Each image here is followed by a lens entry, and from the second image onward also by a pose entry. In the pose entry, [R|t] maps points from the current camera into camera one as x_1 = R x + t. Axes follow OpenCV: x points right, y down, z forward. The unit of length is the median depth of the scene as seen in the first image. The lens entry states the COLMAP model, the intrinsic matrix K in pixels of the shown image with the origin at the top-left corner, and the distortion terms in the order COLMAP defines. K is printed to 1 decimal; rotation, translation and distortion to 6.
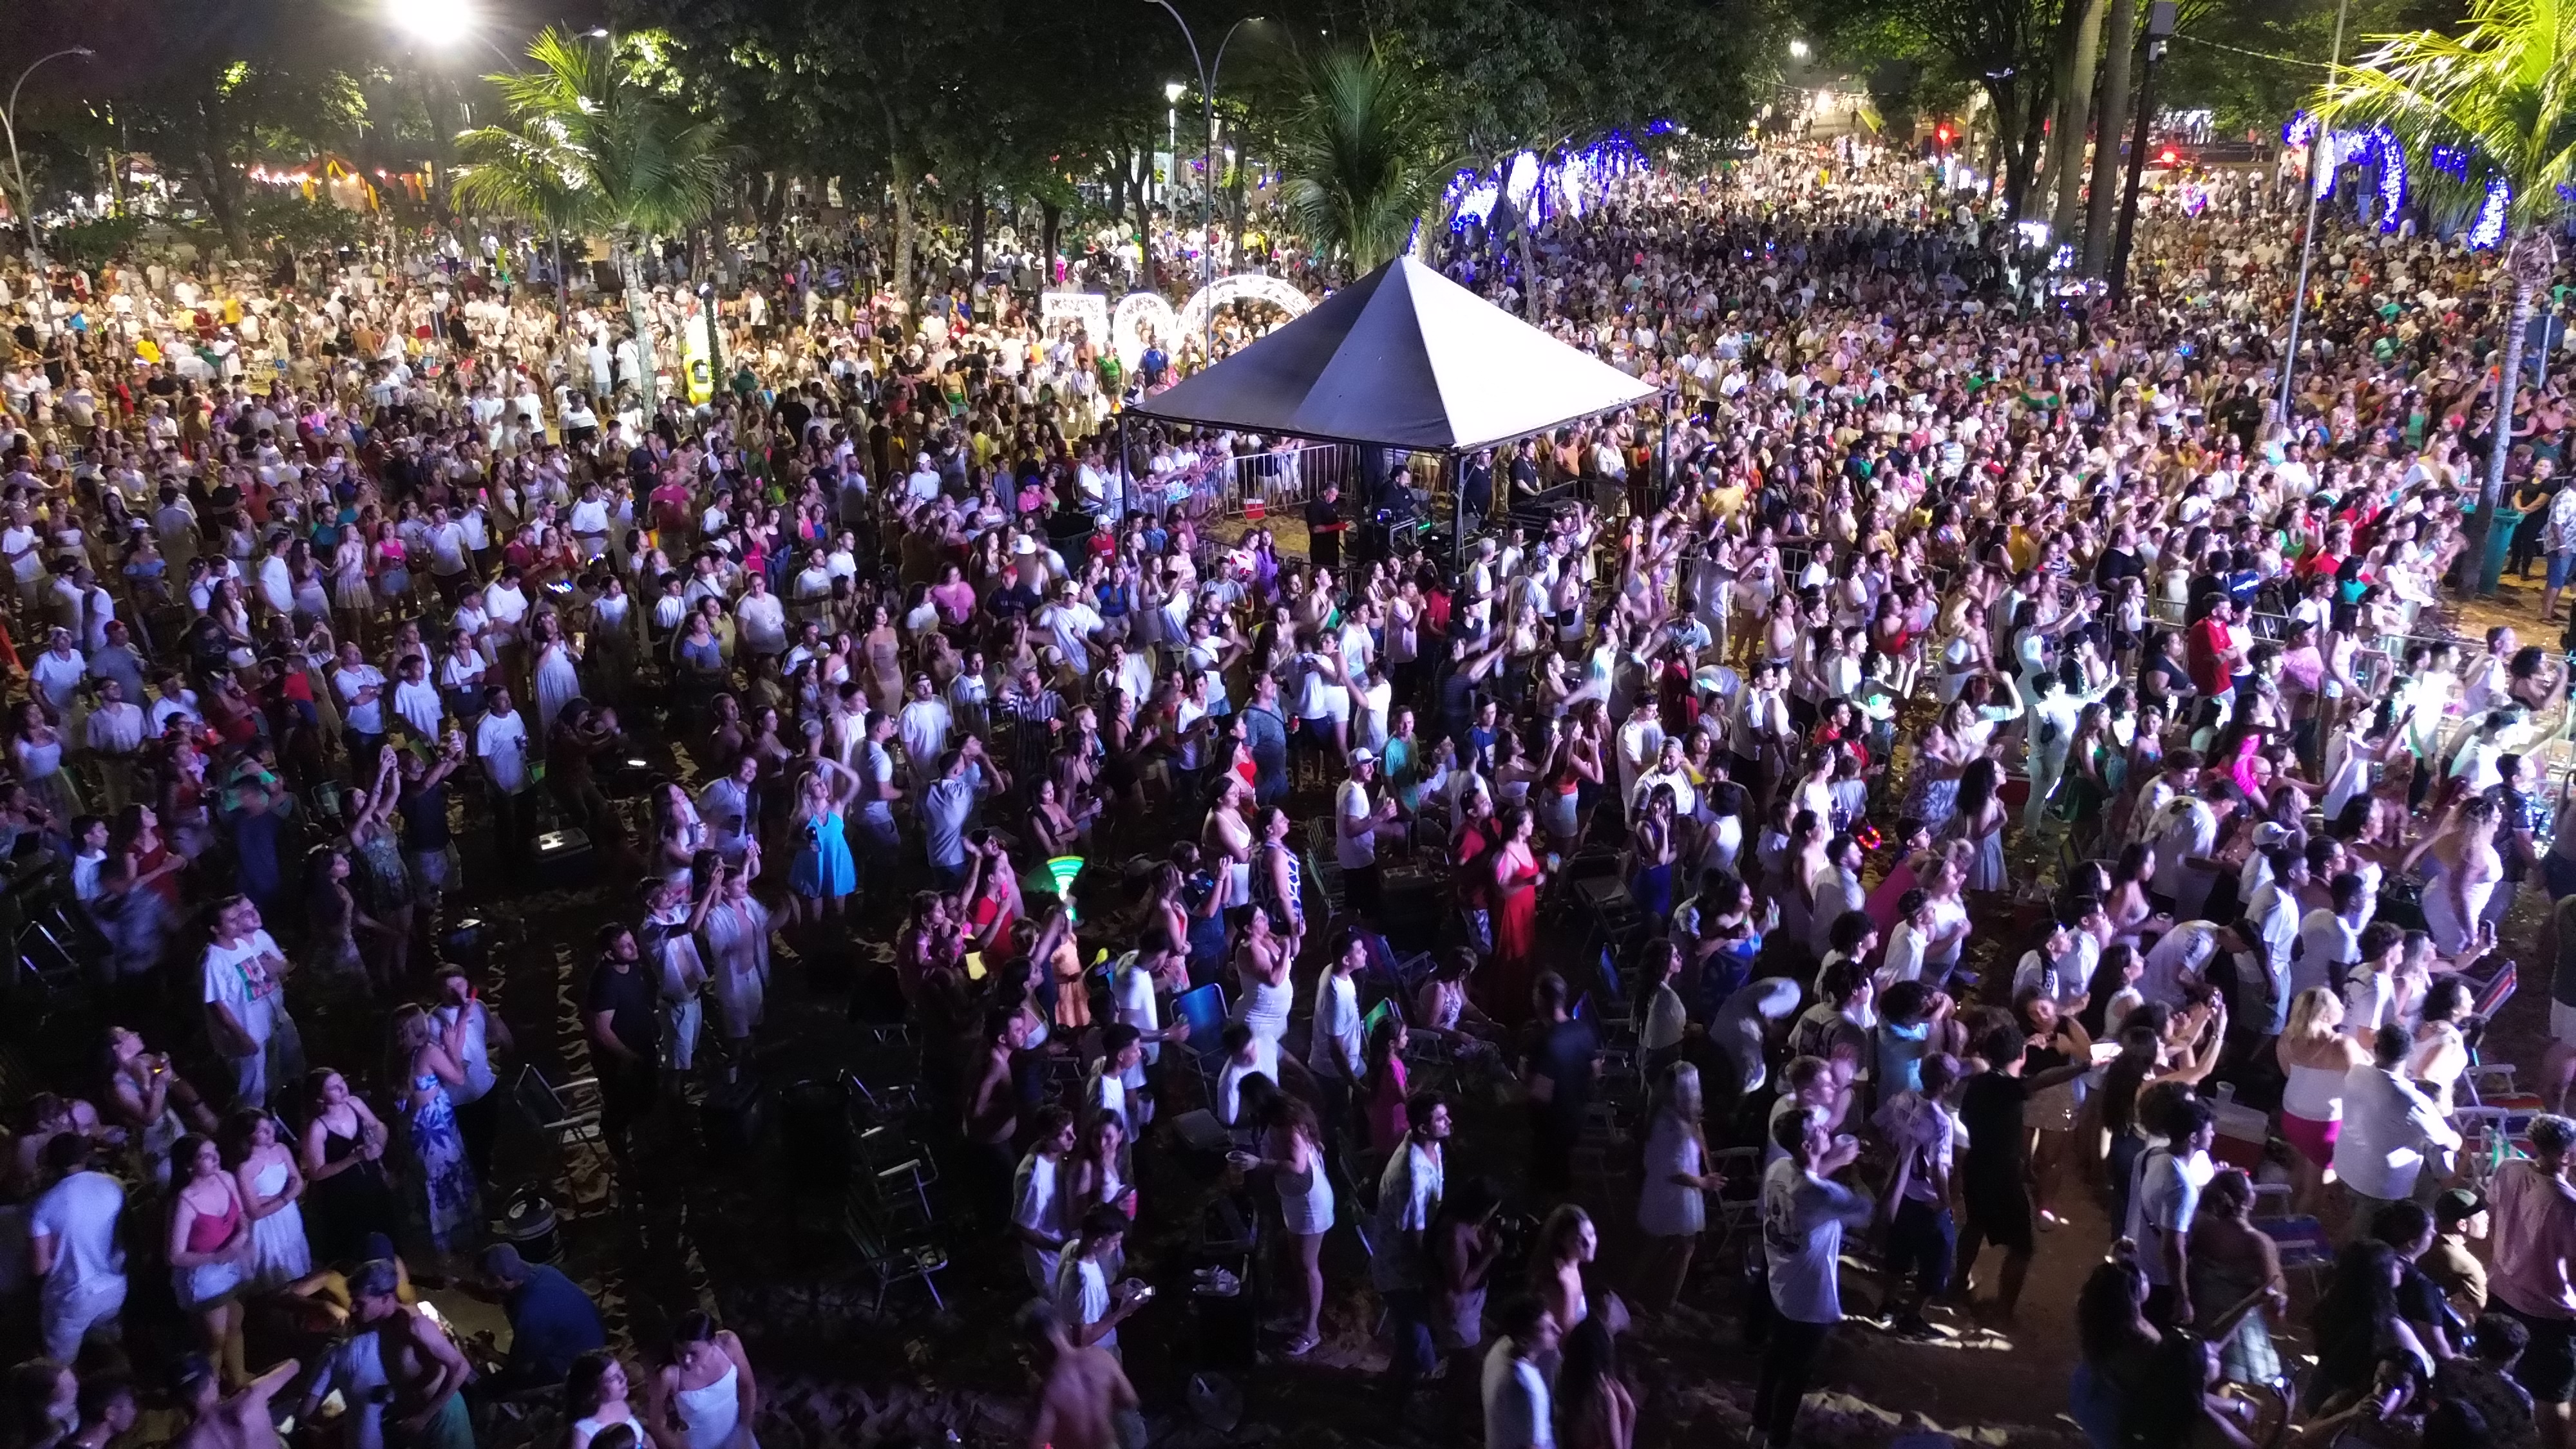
lens RADIAL K [[1877.2, 0, 1288.0], [0, 1877.2, 724.5], [0, 0, 1]] dist [0.063459, -0.049138]
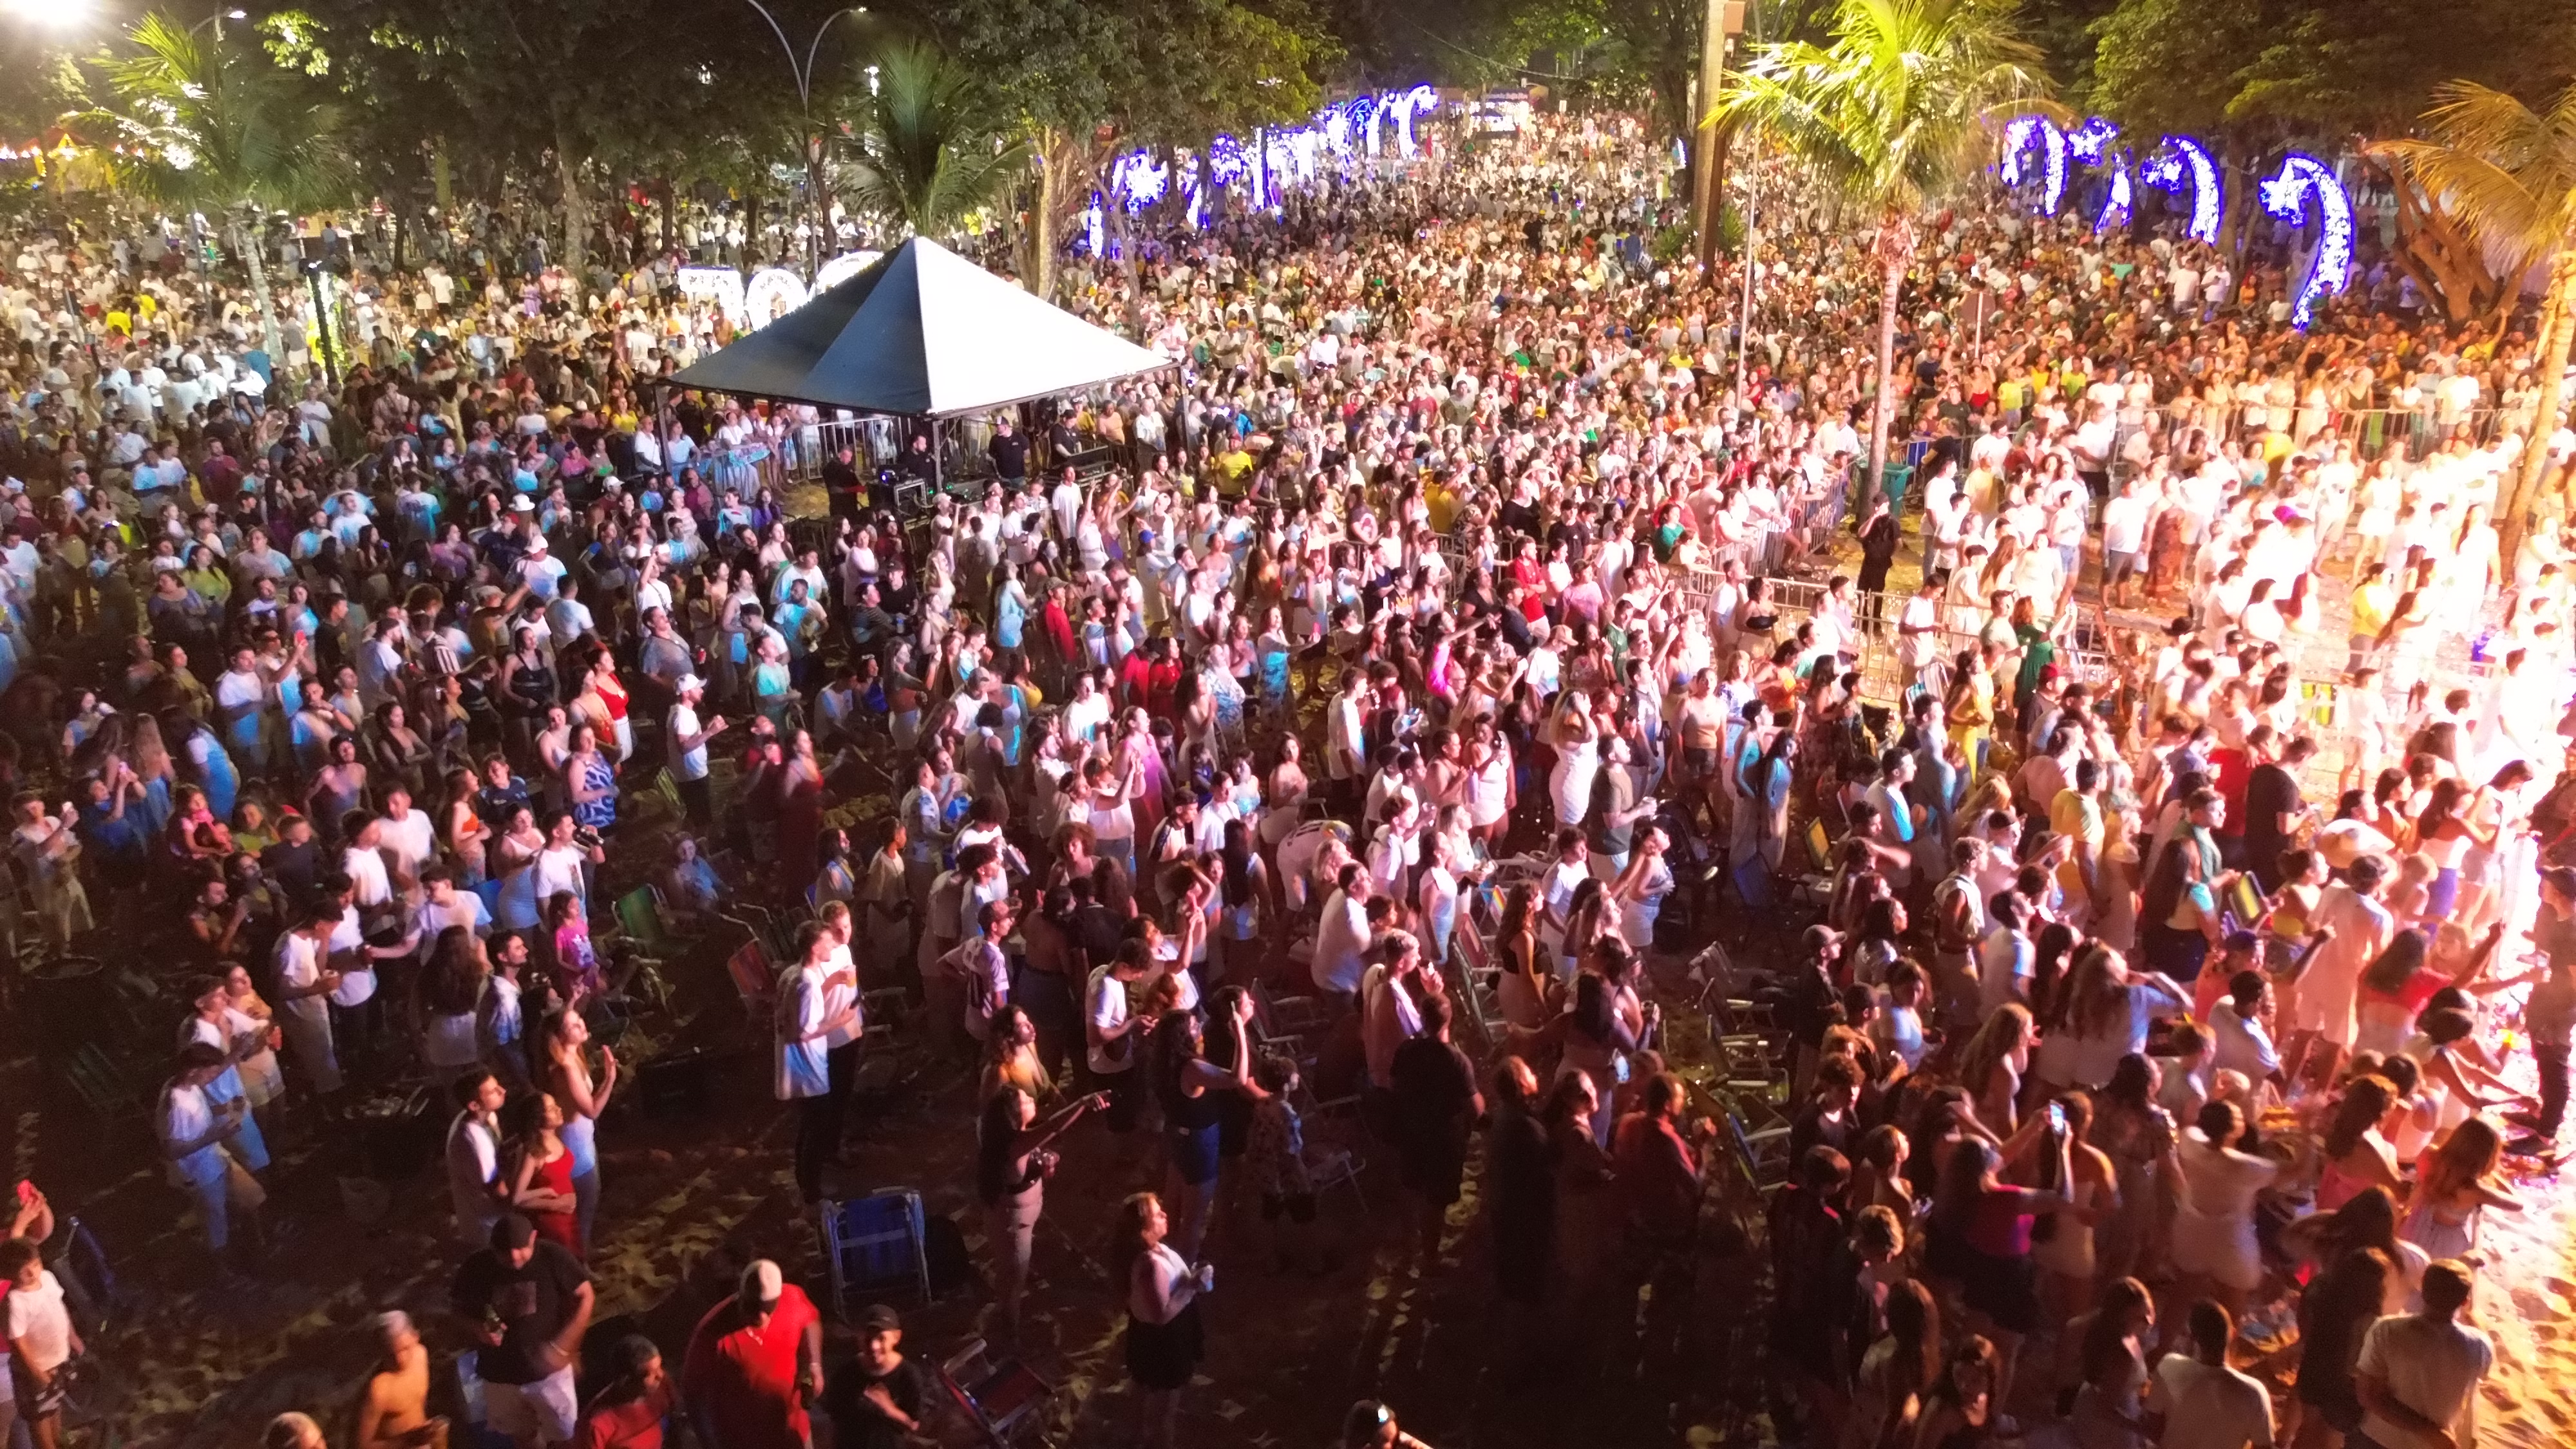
lens RADIAL K [[1877.2, 0, 1288.0], [0, 1877.2, 724.5], [0, 0, 1]] dist [0.063459, -0.049138]
pose [[0.997460, -0.018931, 0.068666, 0.145159], [0.018104, 0.999756, 0.012645, 0.016403], [-0.068889, -0.011370, 0.997560, -0.076547]]
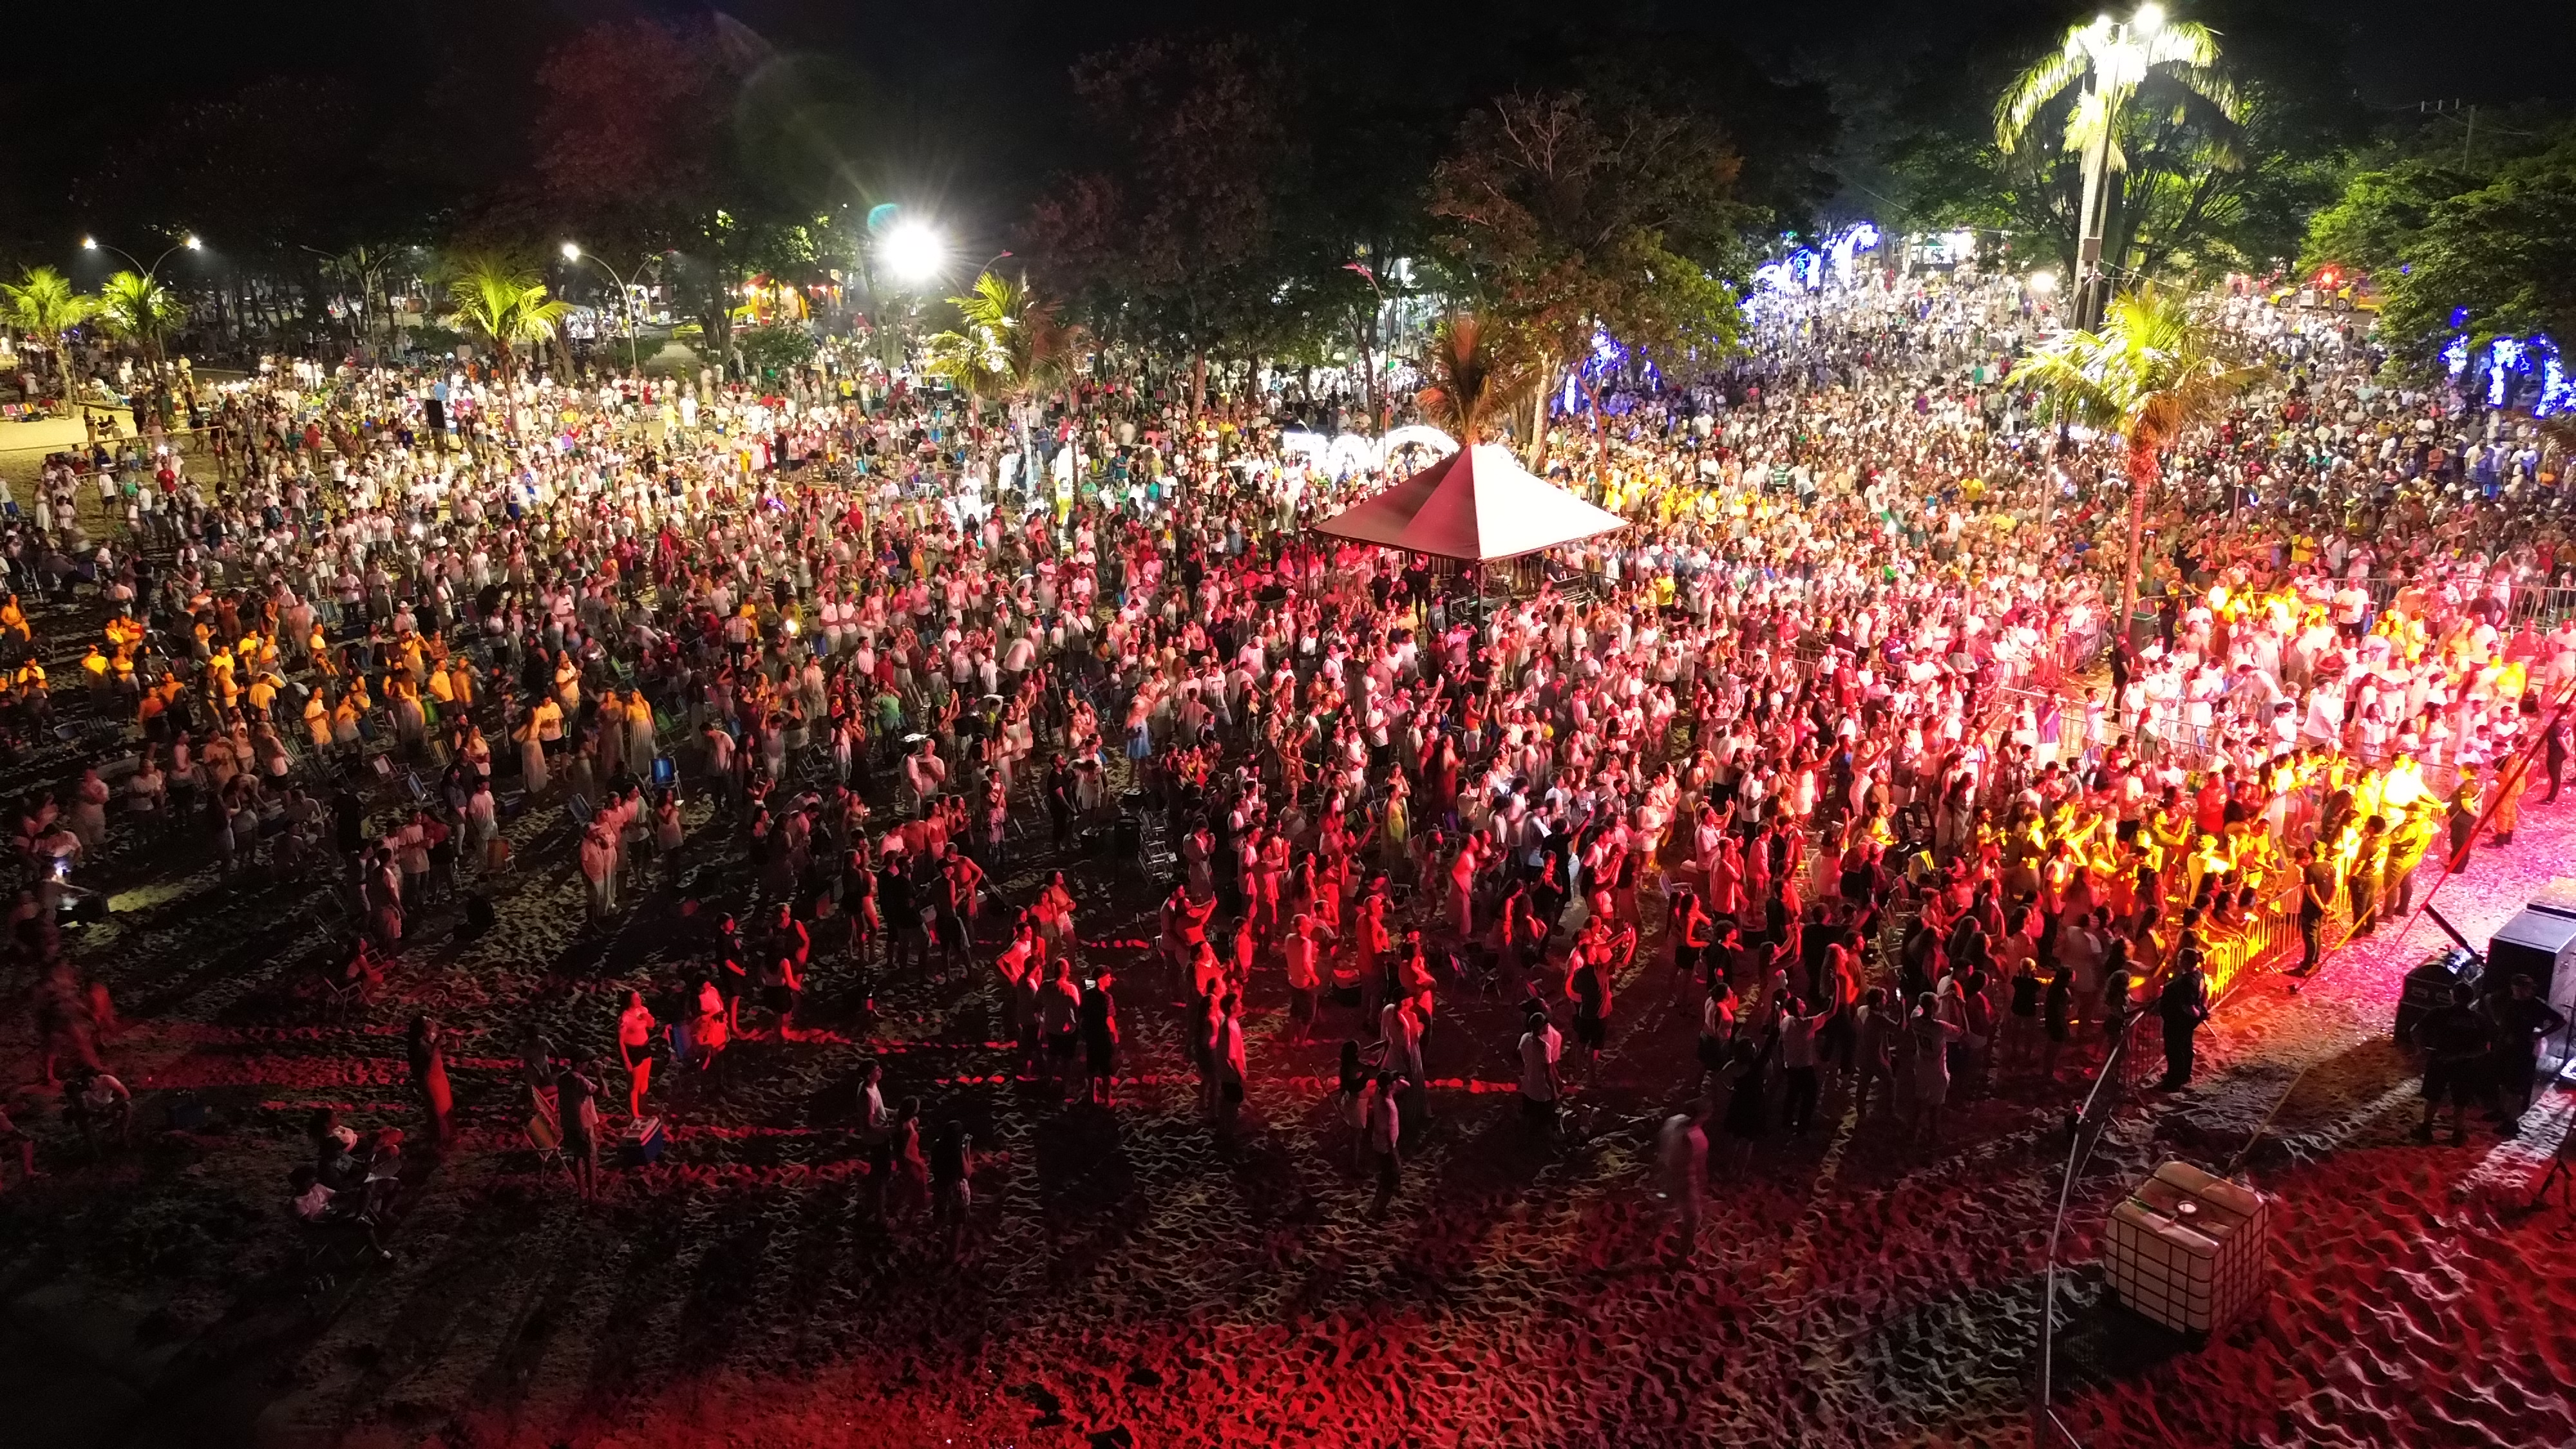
lens RADIAL K [[1877.2, 0, 1288.0], [0, 1877.2, 724.5], [0, 0, 1]] dist [0.063459, -0.049138]
pose [[0.987574, 0.043784, -0.150931, 0.122380], [-0.047224, 0.998698, -0.019283, 0.036172], [0.149890, 0.026171, 0.988356, -0.532662]]
